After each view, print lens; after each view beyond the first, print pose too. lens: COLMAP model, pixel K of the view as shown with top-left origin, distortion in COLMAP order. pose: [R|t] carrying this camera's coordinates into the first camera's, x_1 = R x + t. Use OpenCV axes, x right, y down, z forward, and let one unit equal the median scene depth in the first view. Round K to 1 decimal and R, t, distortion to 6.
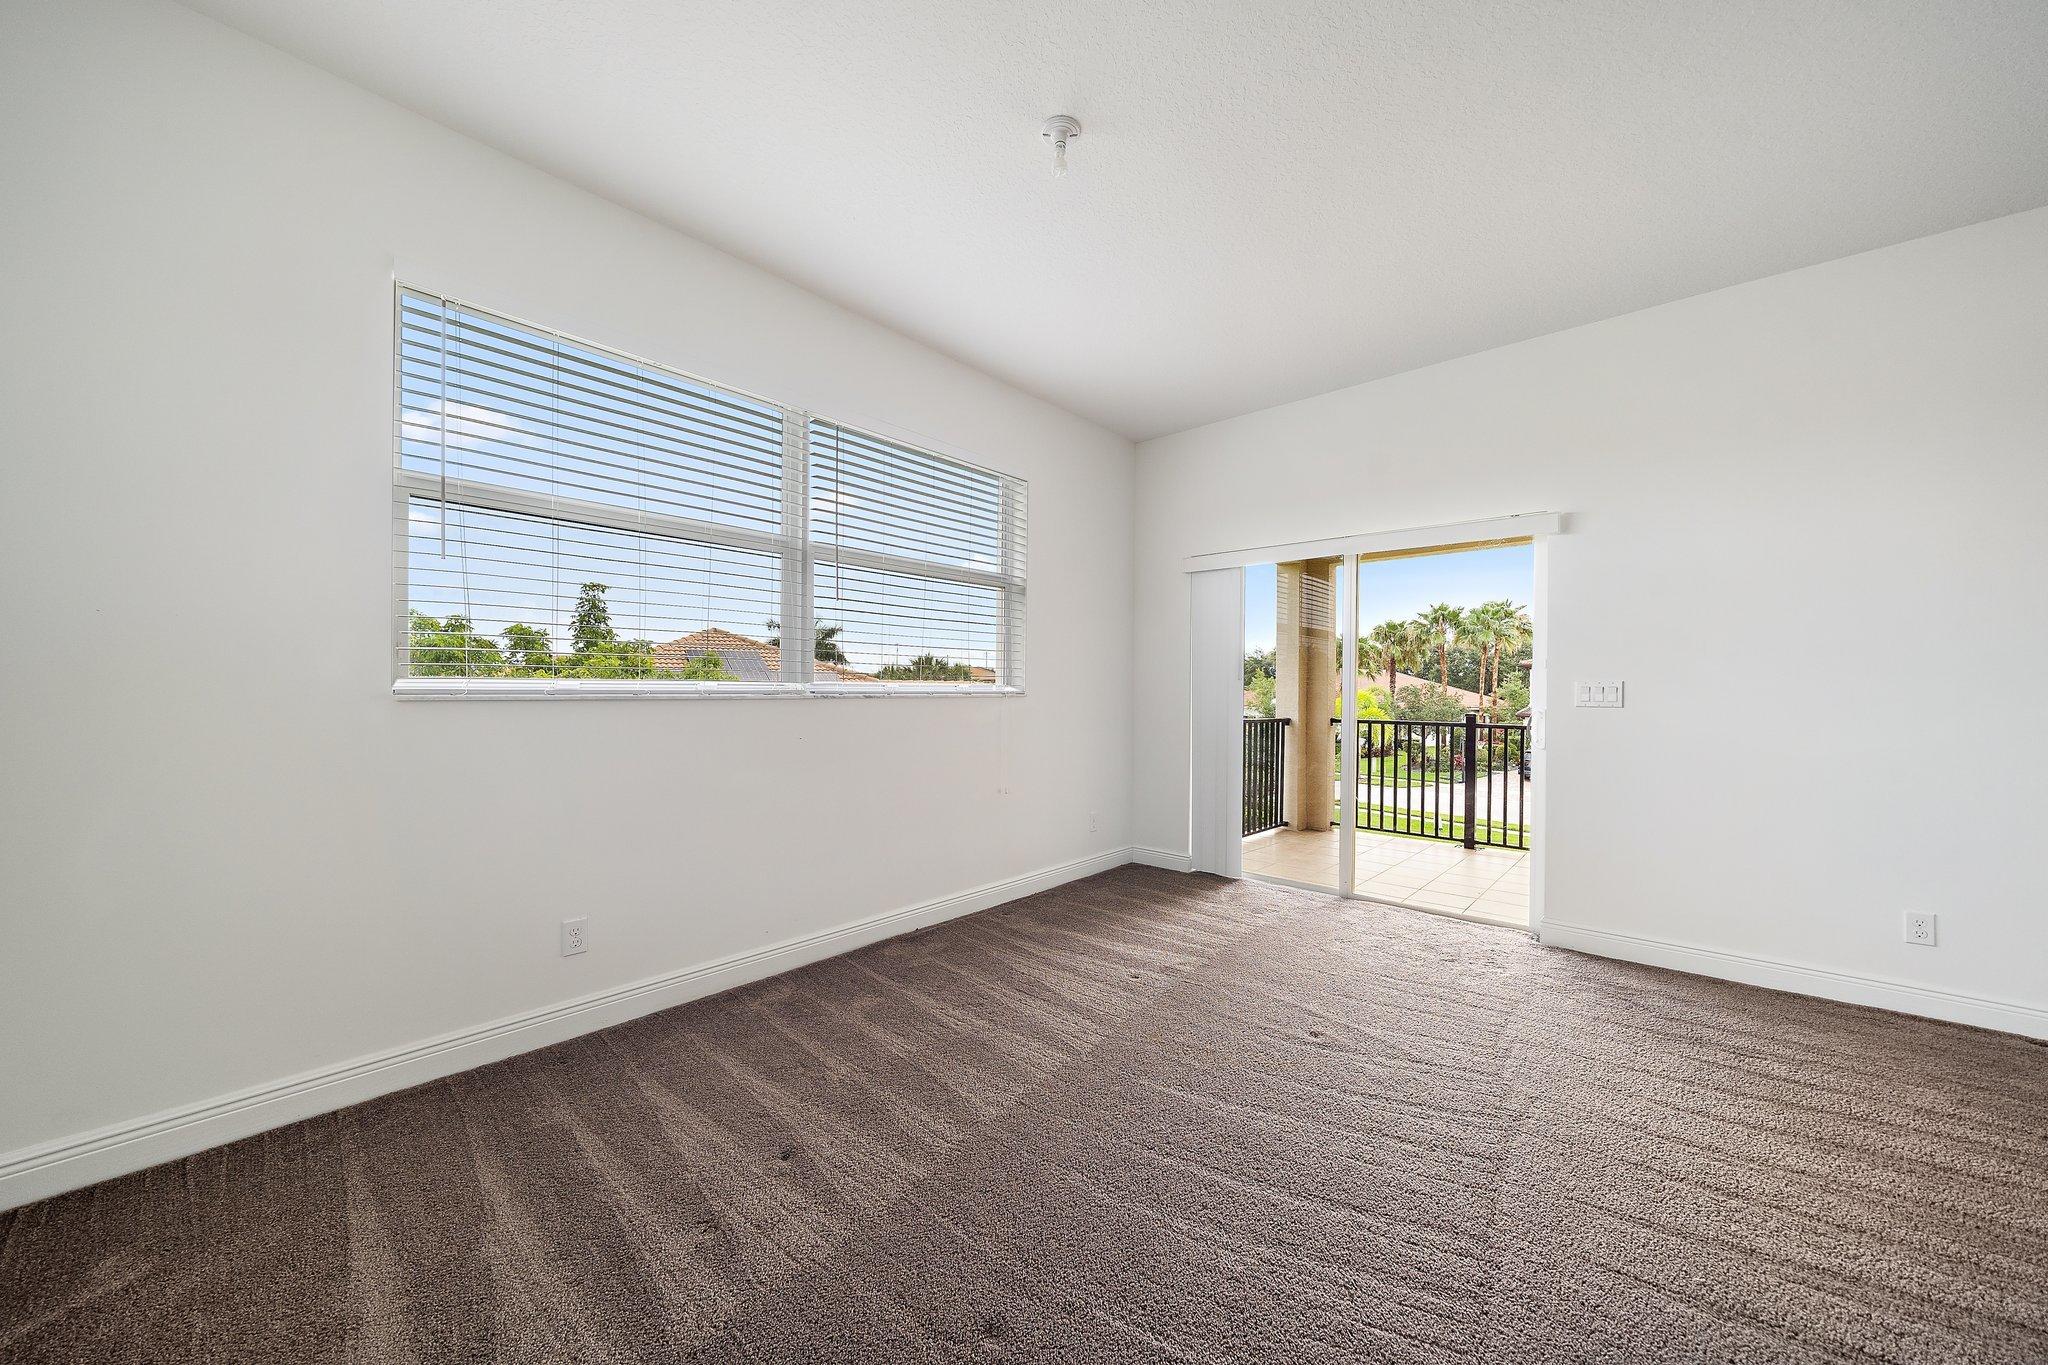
lens RADIAL K [[721.7, 0, 1006.8], [0, 721.7, 691.5], [0, 0, 1]] dist [-0.002086, 0.000018]
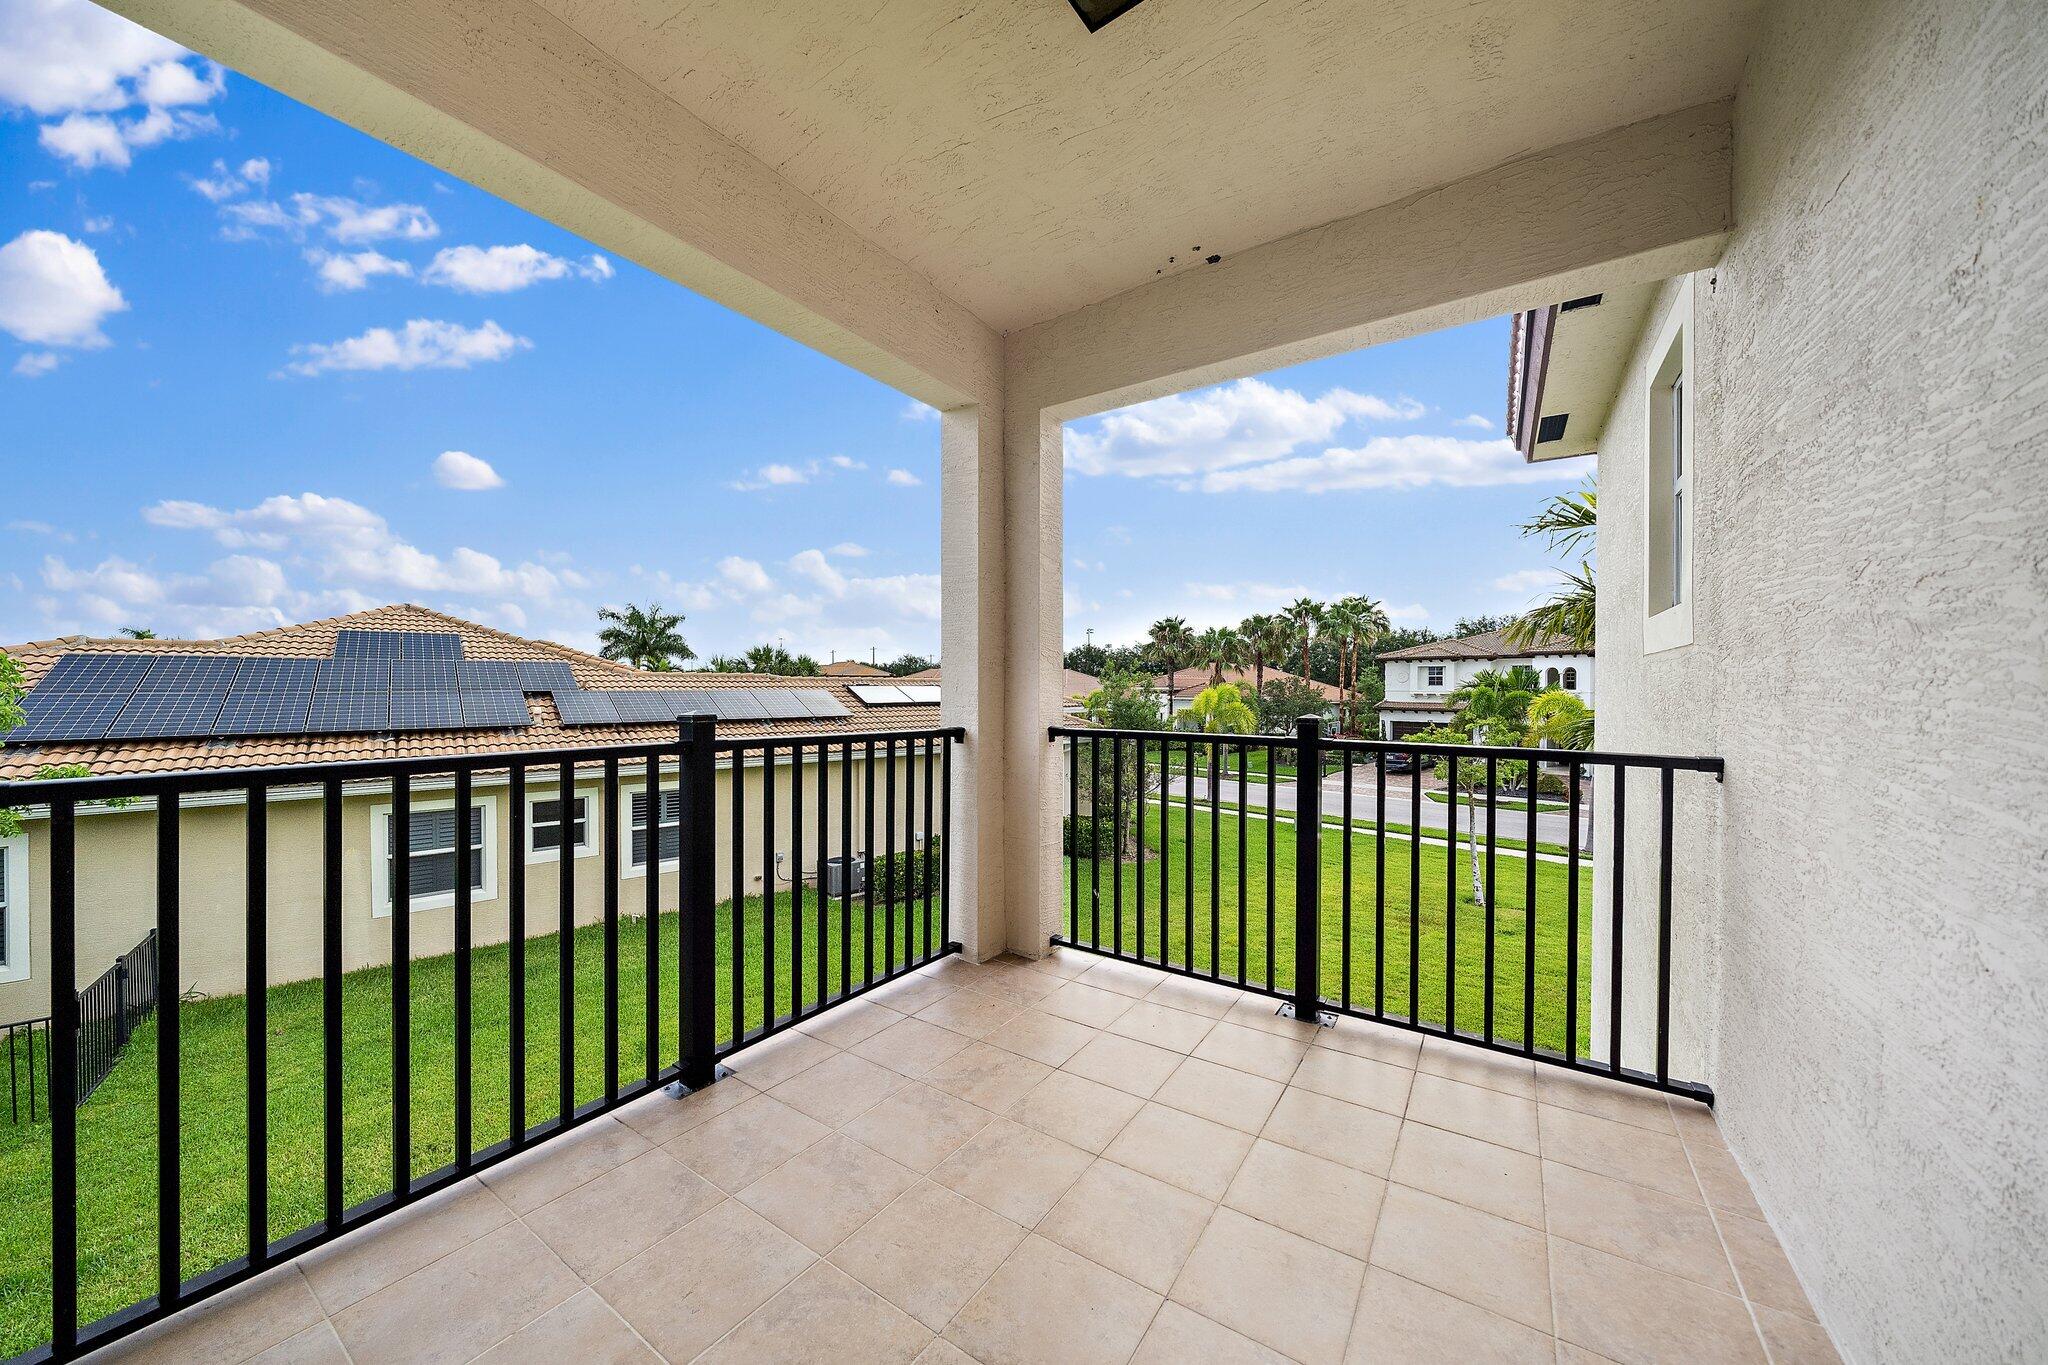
lens RADIAL K [[721.7, 0, 1006.8], [0, 721.7, 691.5], [0, 0, 1]] dist [-0.002086, 0.000018]
pose [[0.989157, -0.004986, 0.146774, 0.106259], [0.004171, 0.999974, 0.005865, 0.003228], [-0.146800, -0.005189, 0.989153, 0.158308]]
